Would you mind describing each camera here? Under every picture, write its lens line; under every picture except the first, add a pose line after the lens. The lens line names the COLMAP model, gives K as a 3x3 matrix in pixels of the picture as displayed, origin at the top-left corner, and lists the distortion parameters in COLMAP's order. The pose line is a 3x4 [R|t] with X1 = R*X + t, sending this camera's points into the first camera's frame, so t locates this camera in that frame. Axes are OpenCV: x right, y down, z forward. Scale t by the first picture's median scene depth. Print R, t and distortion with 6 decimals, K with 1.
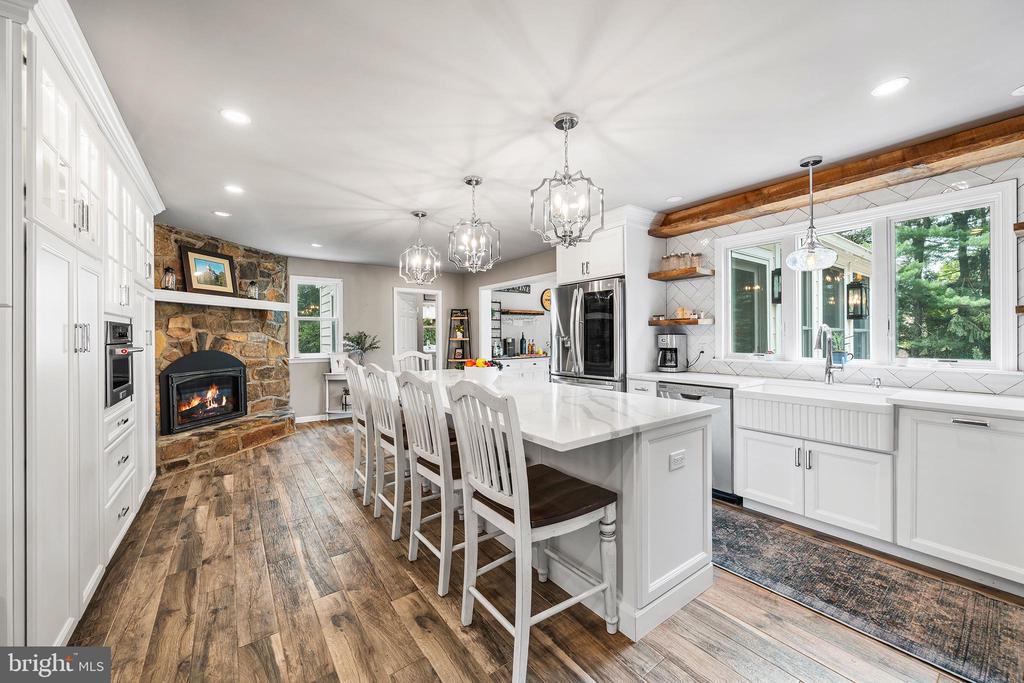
lens RADIAL K [[382.0, 0, 515.4], [0, 382.0, 342.4], [0, 0, 1]] dist [-0.001004, 0.000106]
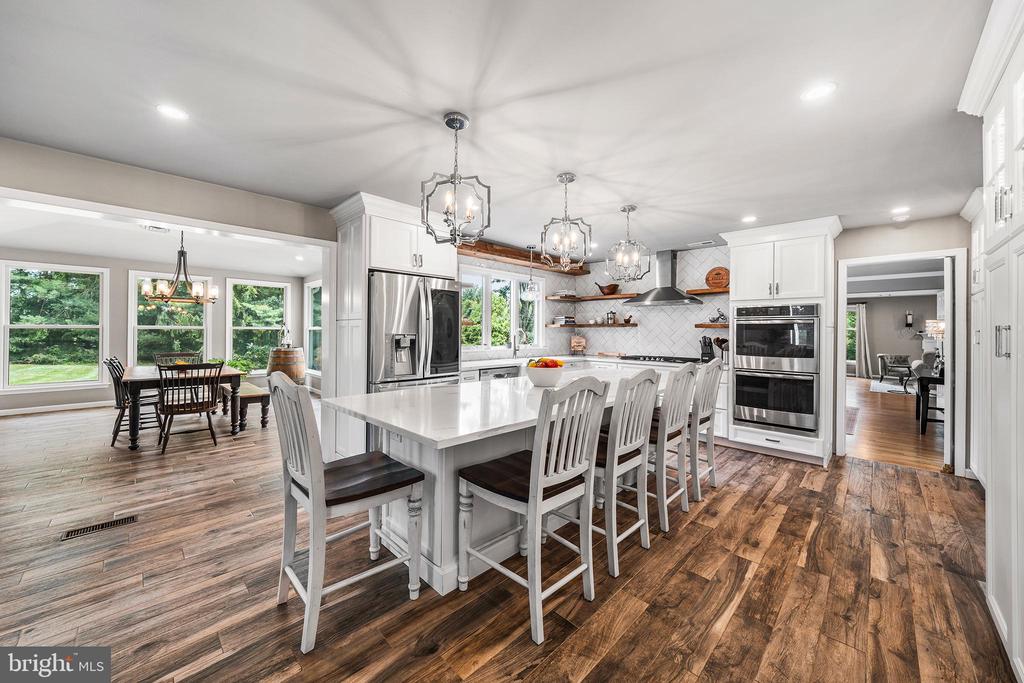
lens RADIAL K [[382.0, 0, 501.7], [0, 382.0, 332.3], [0, 0, 1]] dist [-0.001004, 0.000106]
pose [[-0.138560, 0.005465, 0.990339, -0.862517], [0.010398, 0.999938, -0.004063, -0.016214], [-0.990300, 0.009734, -0.138608, 1.056377]]
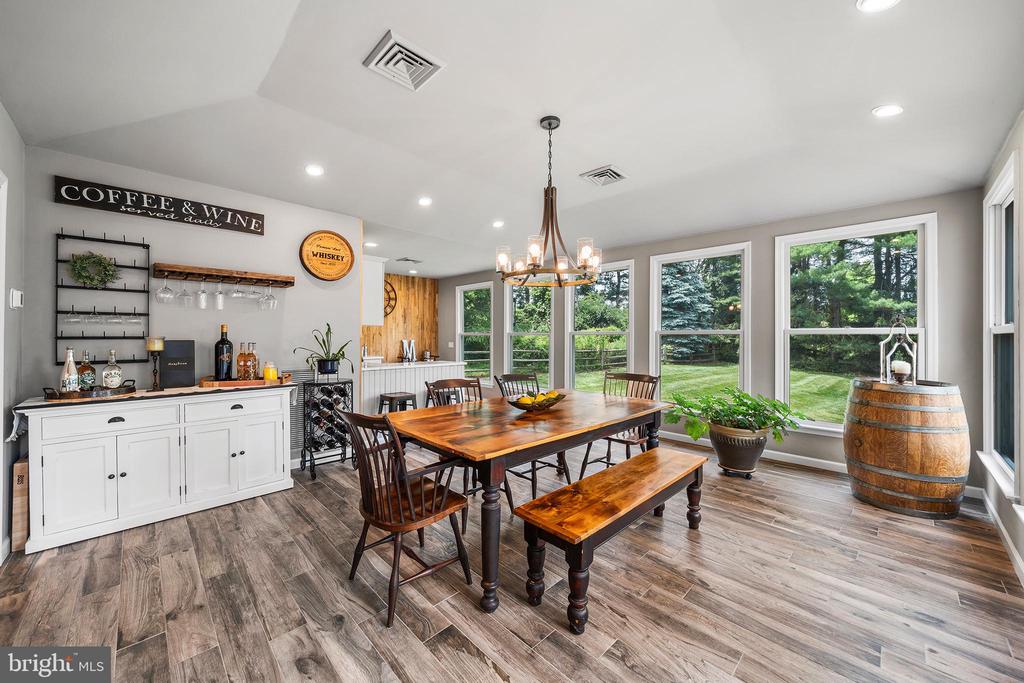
lens RADIAL K [[382.0, 0, 508.6], [0, 382.0, 337.7], [0, 0, 1]] dist [-0.001004, 0.000106]
pose [[0.989066, 0.010022, 0.147131, 0.596279], [-0.008471, 0.999902, -0.011167, -0.026045], [-0.147228, 0.009799, 0.989054, 1.303758]]
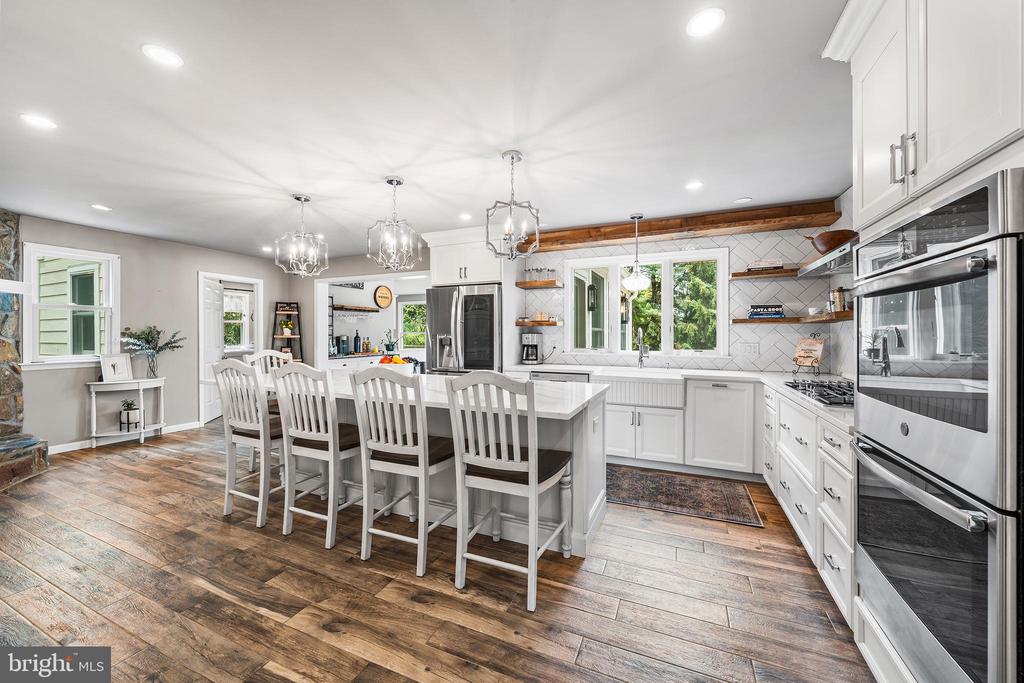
lens RADIAL K [[382.0, 0, 505.8], [0, 382.0, 340.5], [0, 0, 1]] dist [-0.001004, 0.000106]
pose [[0.873691, -0.000207, 0.486482, -0.279625], [0.000497, 1.000000, -0.000466, 0.002509], [-0.486481, 0.000649, 0.873691, -0.027775]]
